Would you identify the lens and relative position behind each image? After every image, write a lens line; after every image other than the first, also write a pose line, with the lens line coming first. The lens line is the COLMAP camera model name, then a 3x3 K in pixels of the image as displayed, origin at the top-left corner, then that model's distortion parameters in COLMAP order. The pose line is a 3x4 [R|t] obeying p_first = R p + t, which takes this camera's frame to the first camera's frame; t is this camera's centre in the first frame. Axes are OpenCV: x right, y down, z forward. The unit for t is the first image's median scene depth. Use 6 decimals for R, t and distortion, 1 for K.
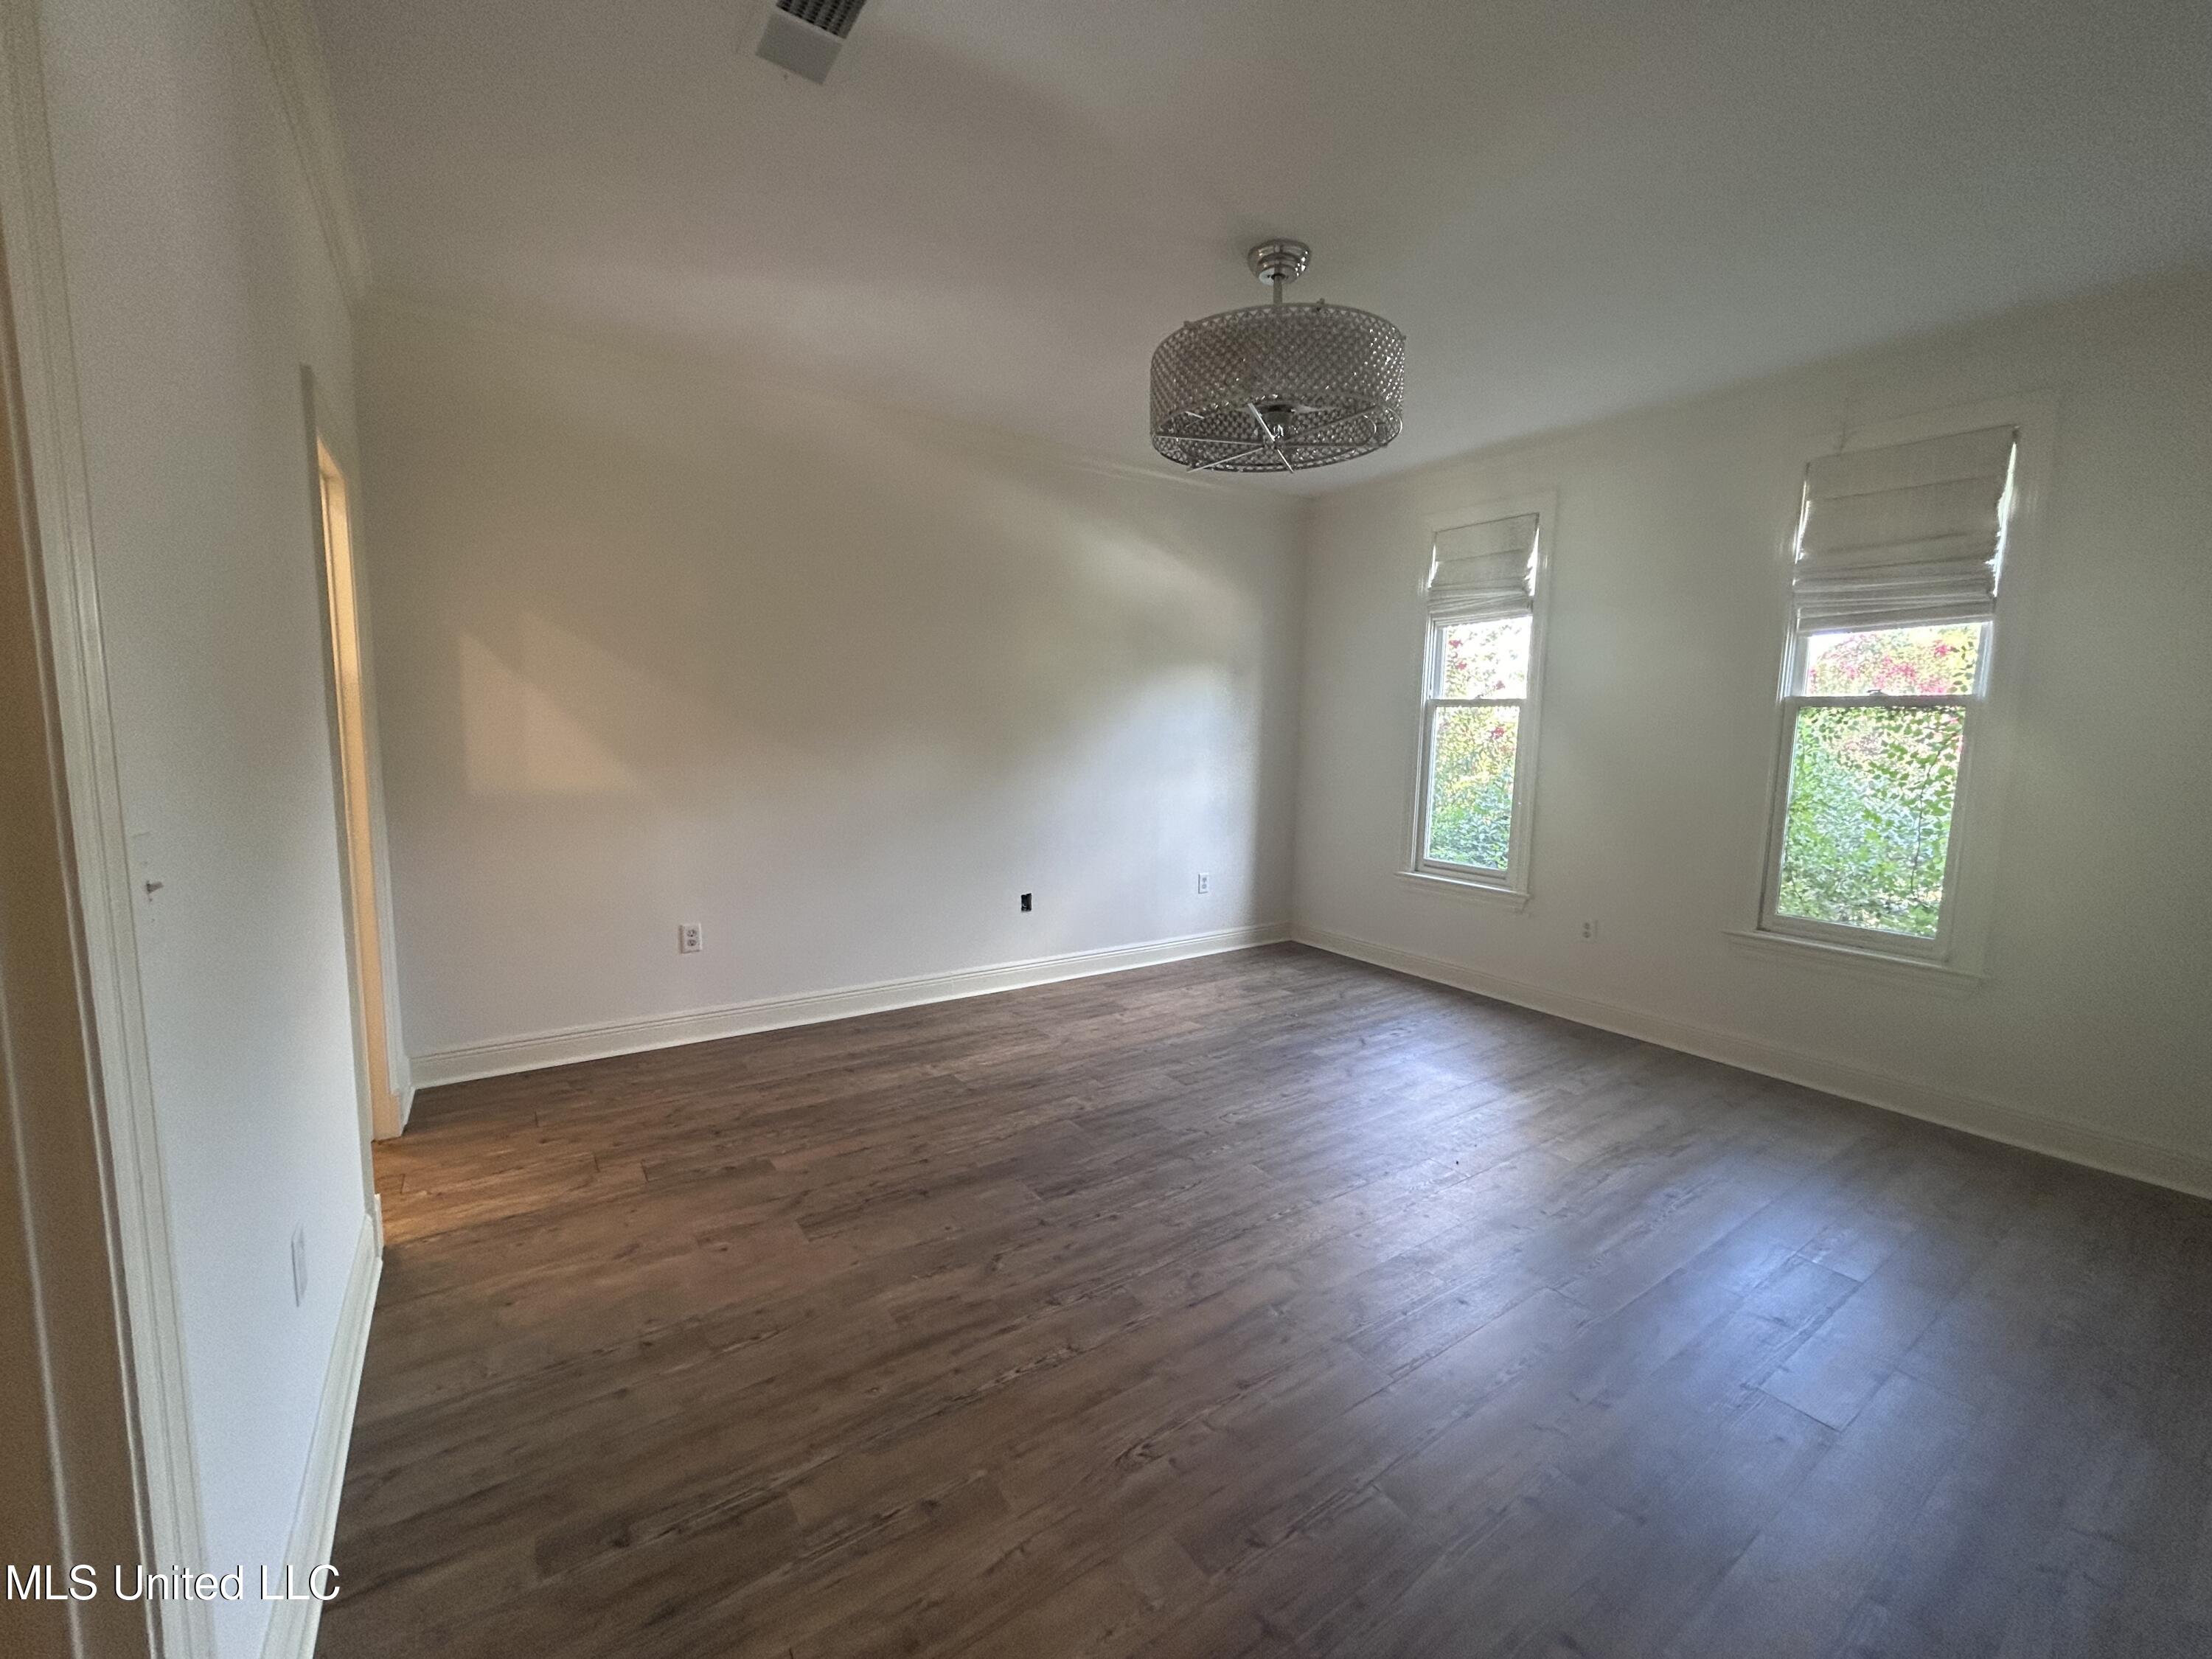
lens RADIAL K [[892.1, 0, 1106.0], [0, 892.1, 826.5], [0, 0, 1]] dist [-0.000084, 0.000593]
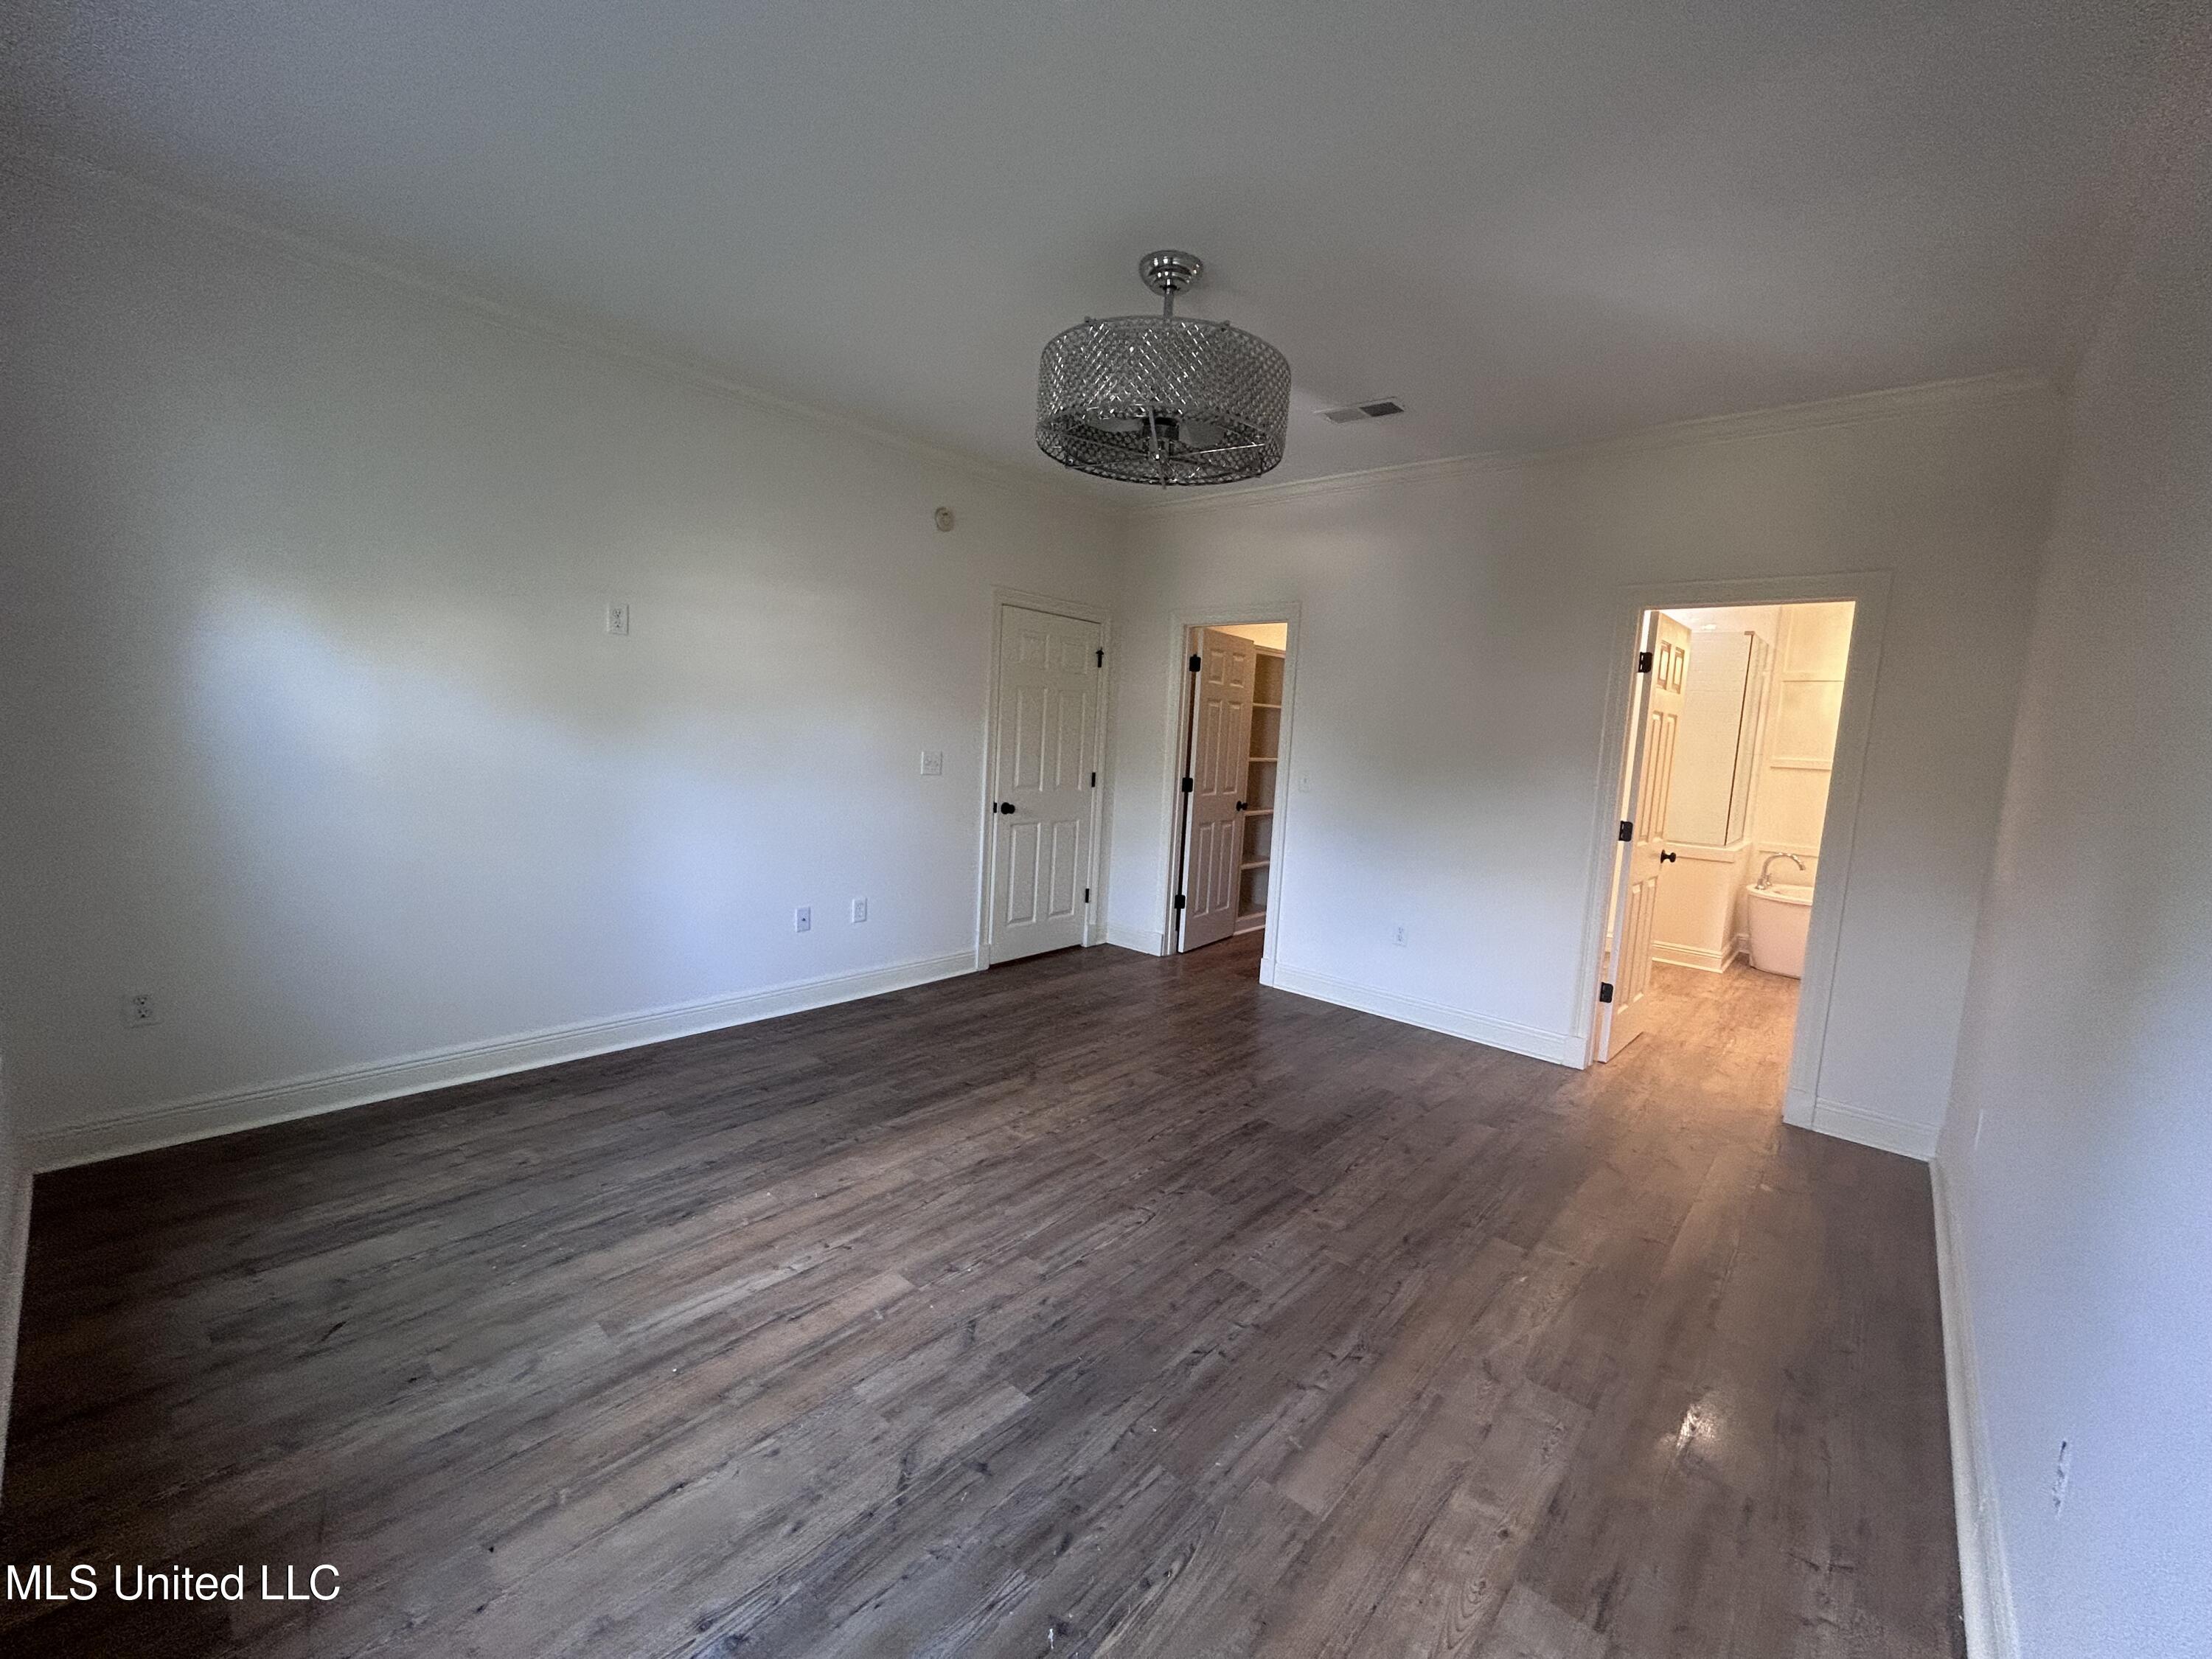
lens RADIAL K [[892.1, 0, 1106.0], [0, 892.1, 826.5], [0, 0, 1]] dist [-0.000084, 0.000593]
pose [[-0.968793, -0.046482, -0.243472, 0.360184], [-0.100370, 0.971692, 0.213872, -0.181966], [0.226639, 0.231635, -0.946034, 1.560206]]
